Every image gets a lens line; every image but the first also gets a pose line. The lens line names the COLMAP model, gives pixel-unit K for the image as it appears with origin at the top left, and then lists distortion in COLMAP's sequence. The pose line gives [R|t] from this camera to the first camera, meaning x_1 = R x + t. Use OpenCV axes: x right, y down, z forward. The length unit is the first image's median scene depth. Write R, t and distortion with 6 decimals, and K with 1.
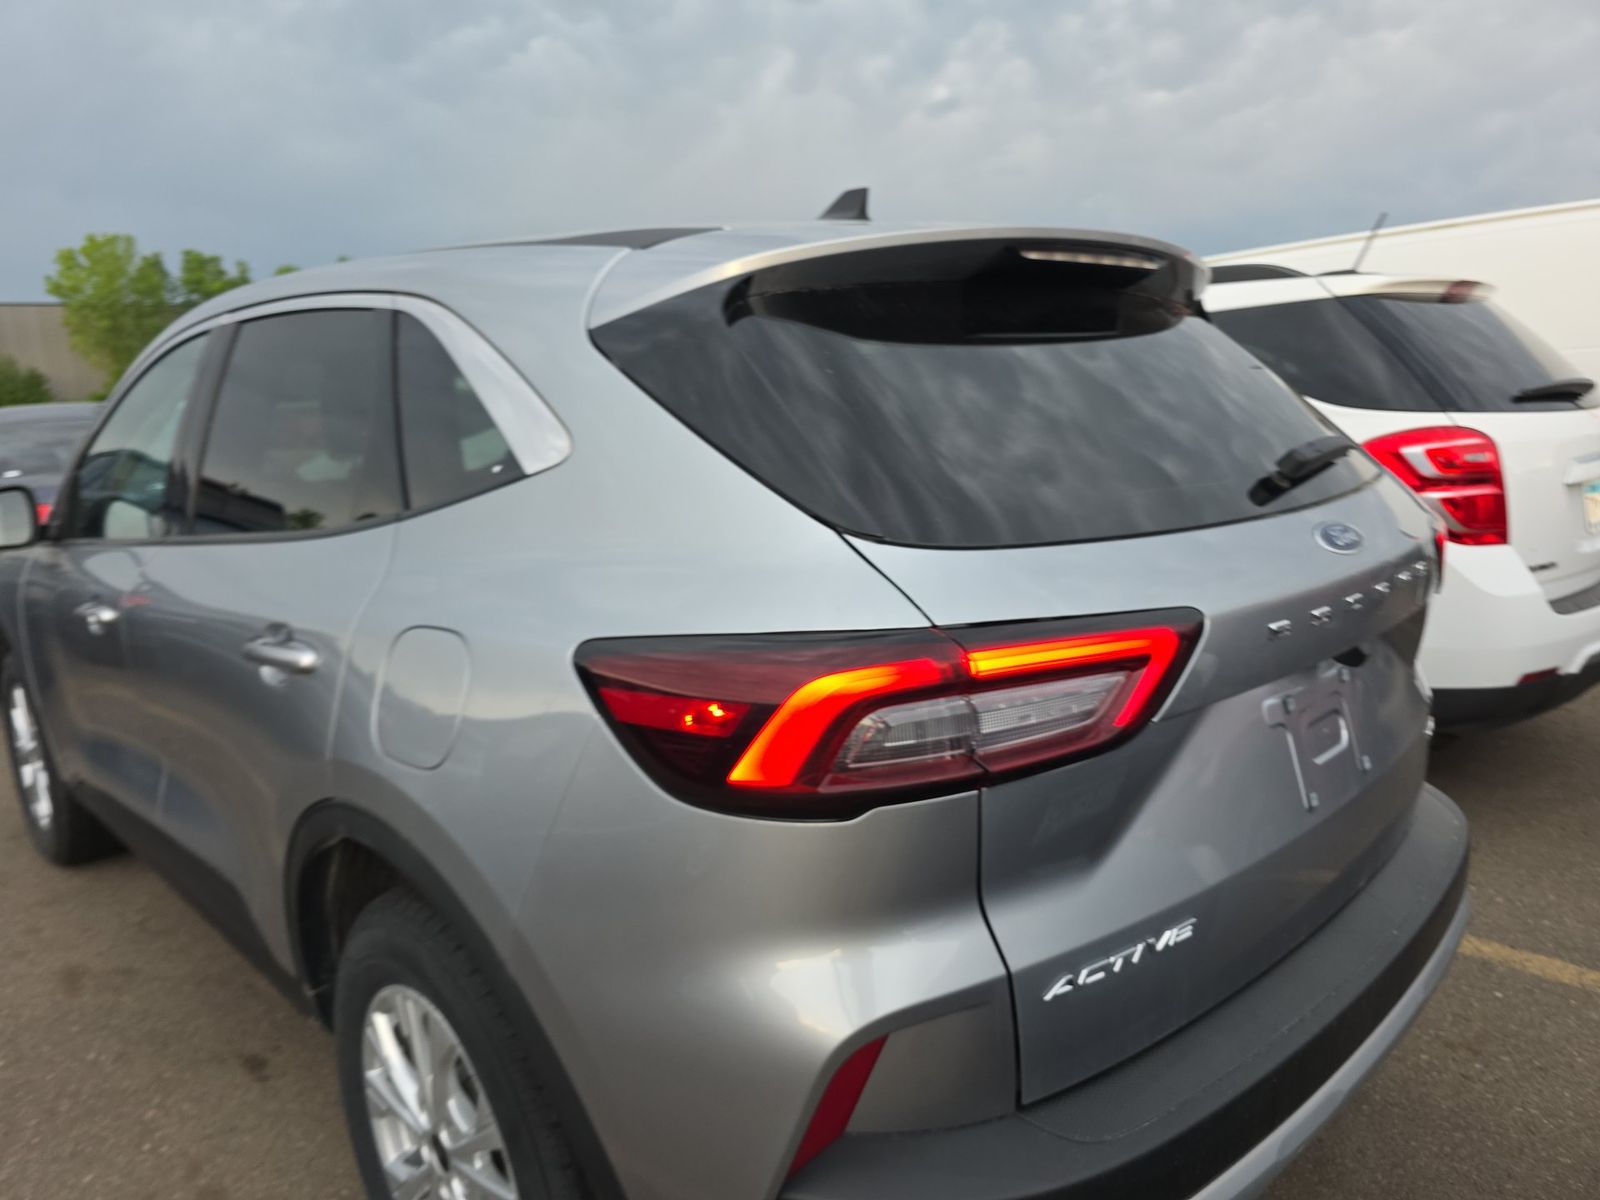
lens RADIAL K [[1064.4, 0, 797.1], [0, 1064.4, 588.5], [0, 0, 1]] dist [0.034199, -0.035189]
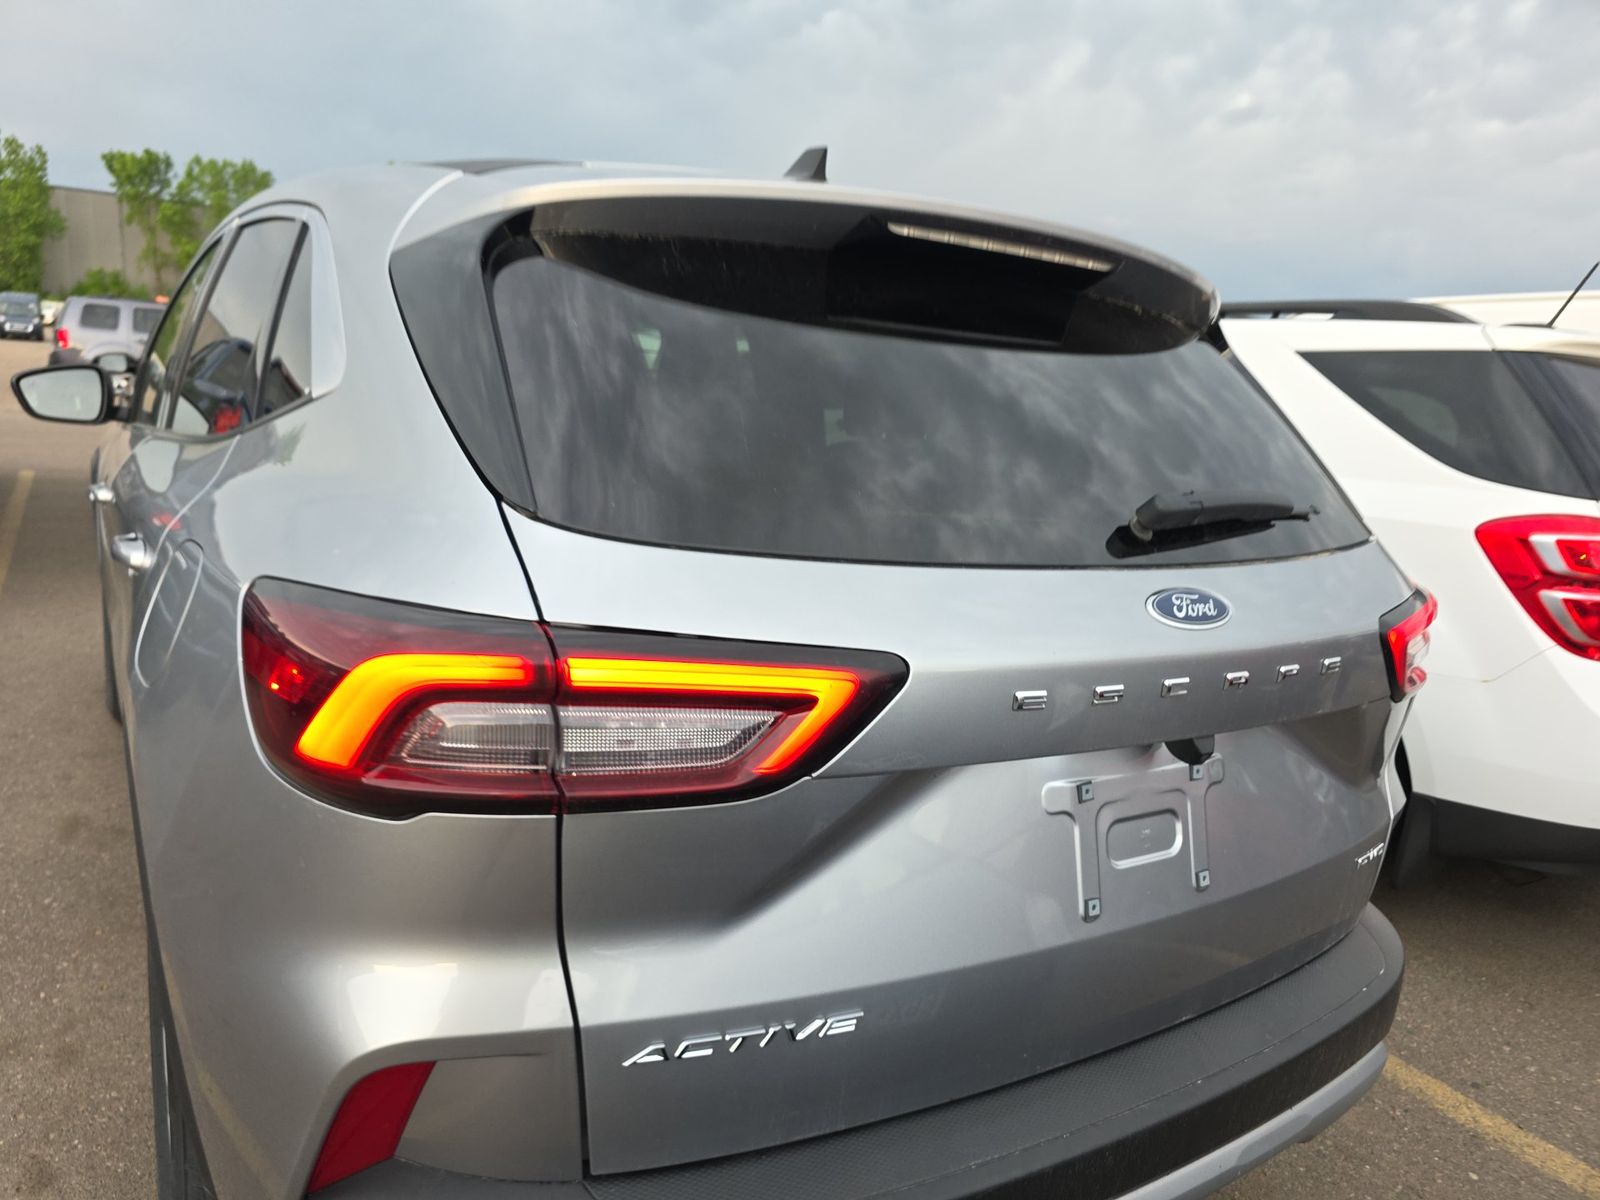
lens RADIAL K [[1064.4, 0, 805.2], [0, 1064.4, 612.3], [0, 0, 1]] dist [0.034199, -0.035189]
pose [[0.972625, 0.167535, -0.161038, 0.369498], [-0.162252, 0.985699, 0.045514, -0.035452], [0.166360, -0.018140, 0.985898, 0.138951]]
